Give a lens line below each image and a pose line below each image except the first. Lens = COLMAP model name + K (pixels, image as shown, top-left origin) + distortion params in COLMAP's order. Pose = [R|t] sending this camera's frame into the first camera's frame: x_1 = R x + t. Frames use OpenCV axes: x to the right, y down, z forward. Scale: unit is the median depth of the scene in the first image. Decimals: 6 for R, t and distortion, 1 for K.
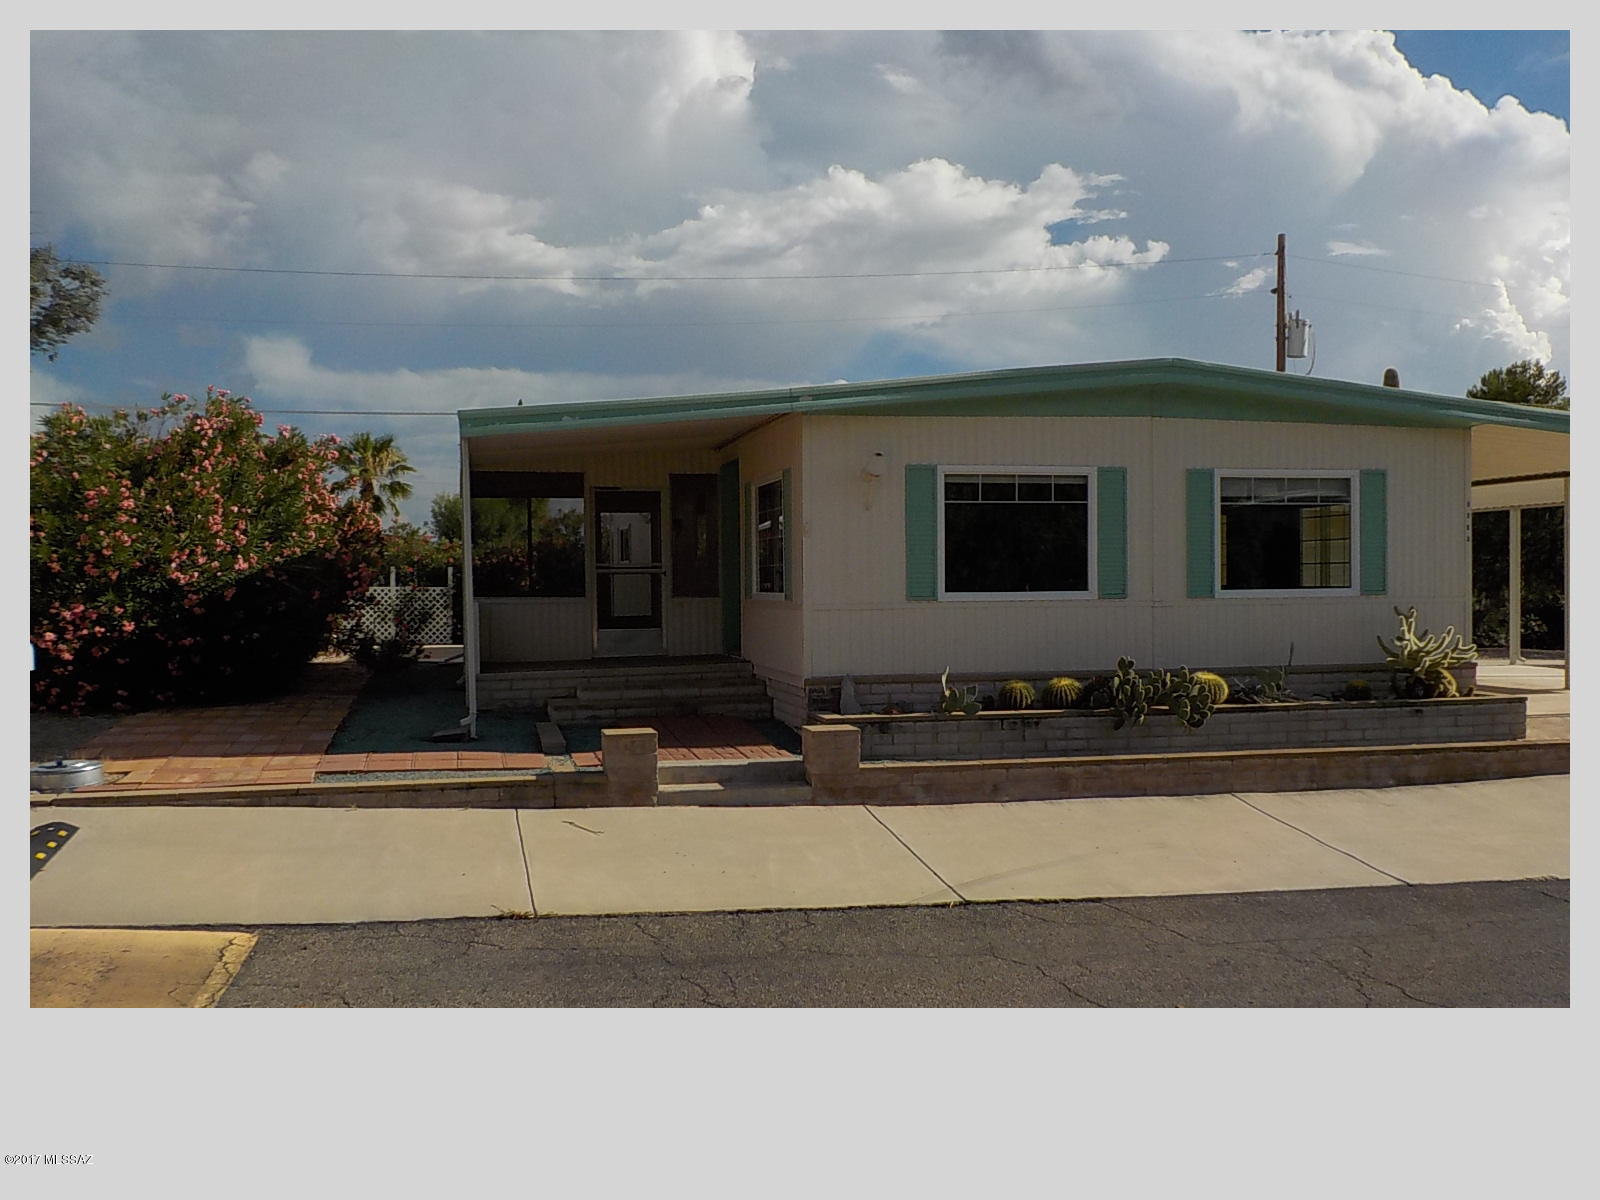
lens RADIAL K [[1544.3, 0, 799.0], [0, 1544.3, 599.7], [0, 0, 1]] dist [0.038897, 0.000000]
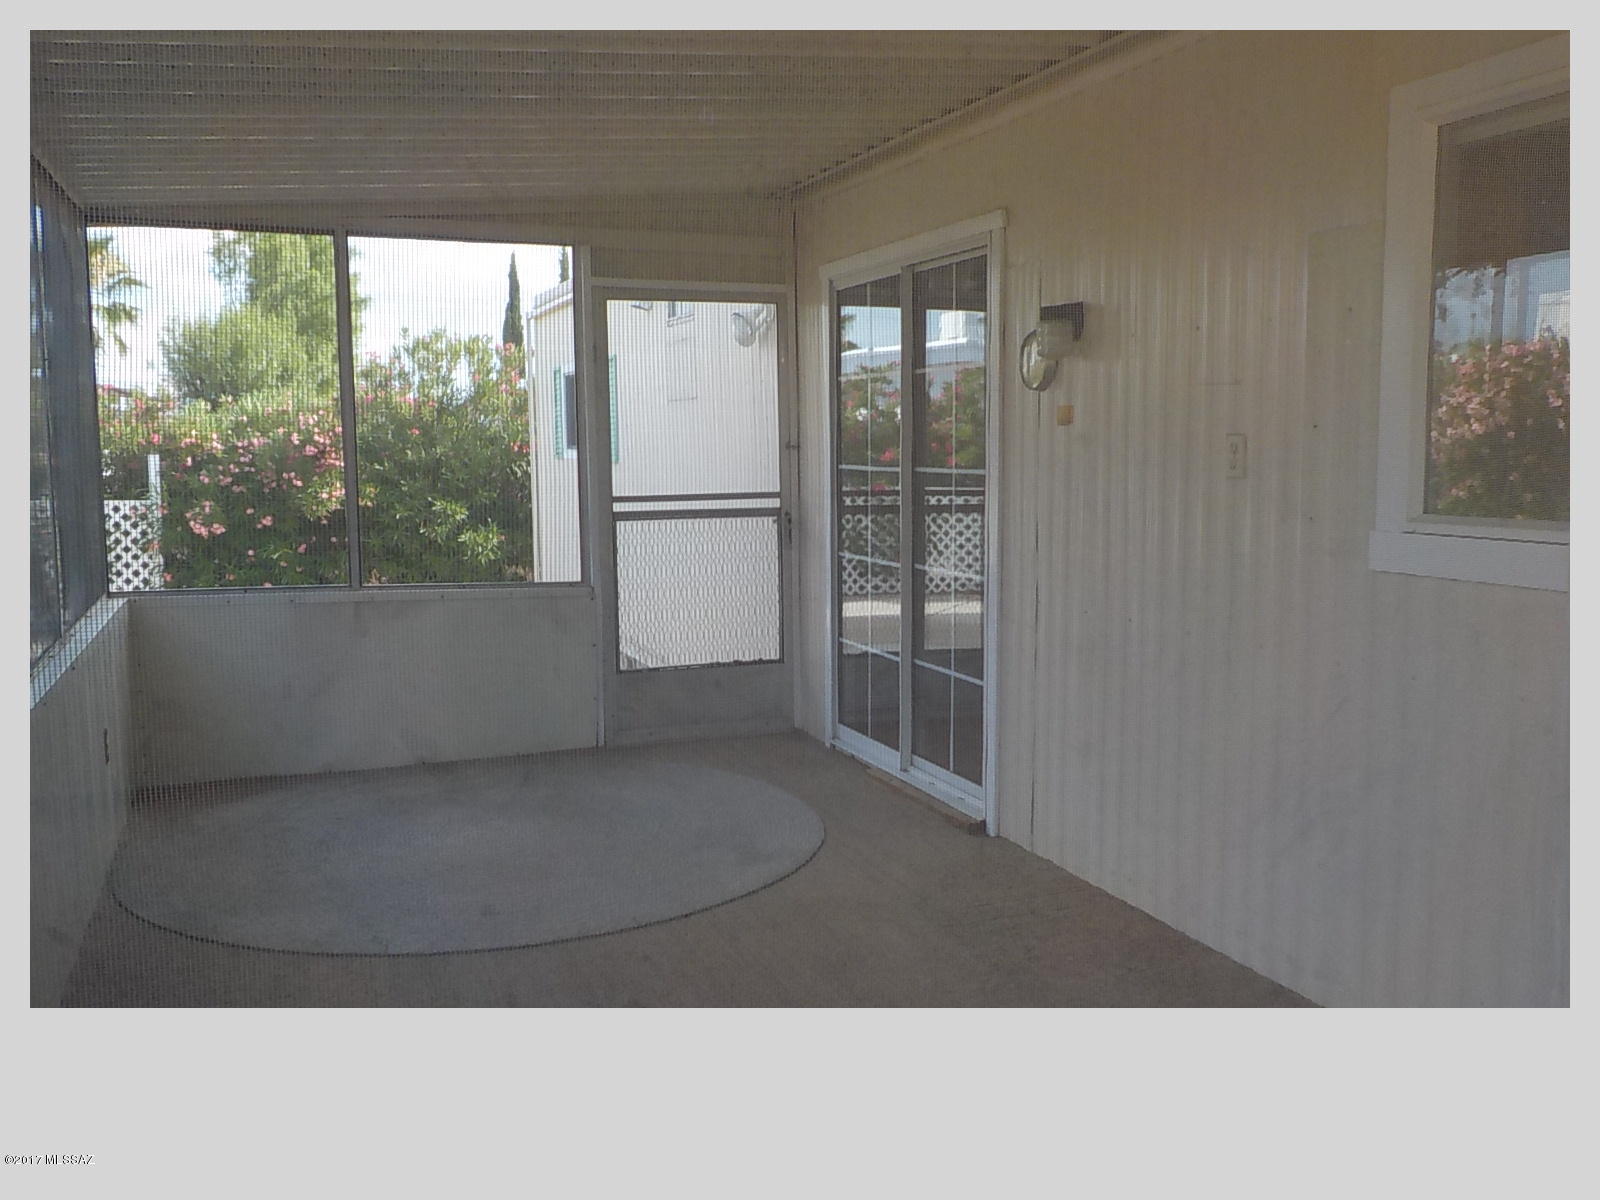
lens RADIAL K [[1544.3, 0, 797.0], [0, 1544.3, 602.5], [0, 0, 1]] dist [0.038897, 0.000000]
pose [[0.992710, -0.007390, 0.120303, -0.097109], [-0.003816, 0.995691, 0.092659, -0.020986], [-0.120470, -0.092442, 0.988403, 0.536942]]
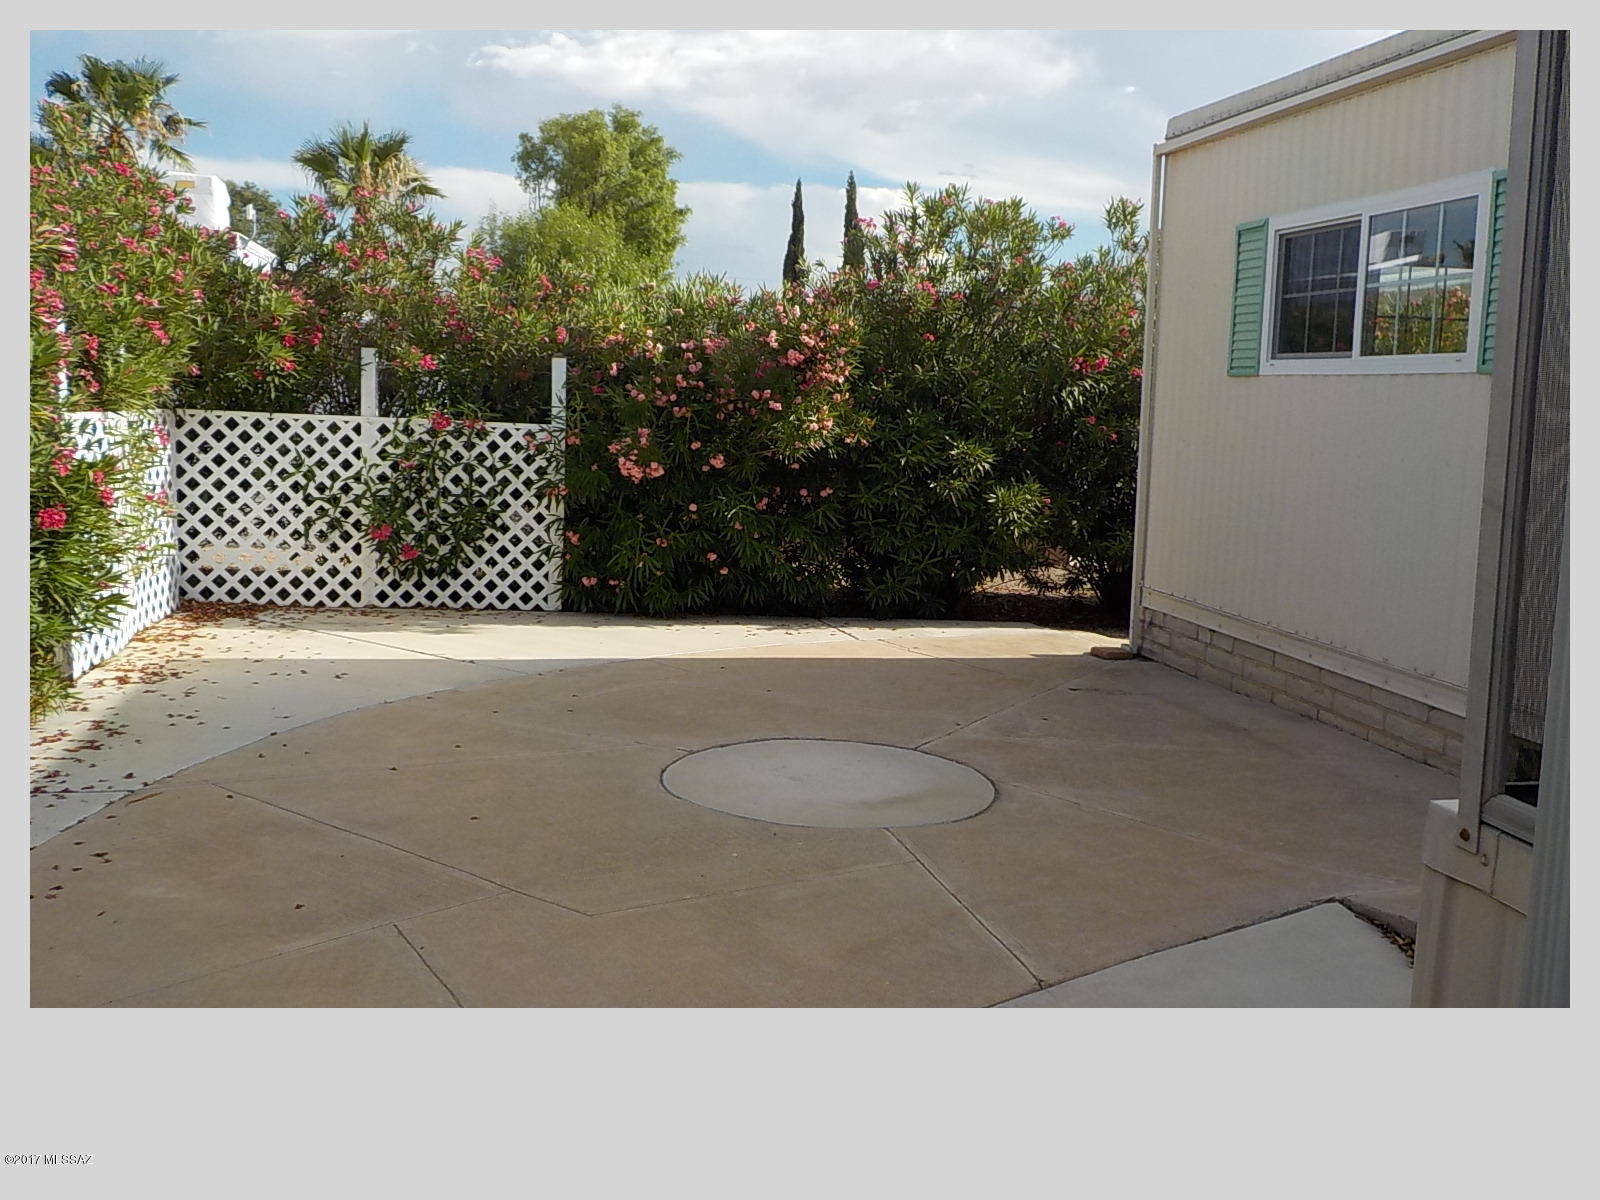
lens RADIAL K [[1544.3, 0, 802.9], [0, 1544.3, 598.1], [0, 0, 1]] dist [0.038897, 0.000000]
pose [[0.999054, 0.042447, -0.009477, -0.173253], [-0.040980, 0.991712, 0.121770, -0.013361], [0.014567, -0.121266, 0.992513, 0.695863]]
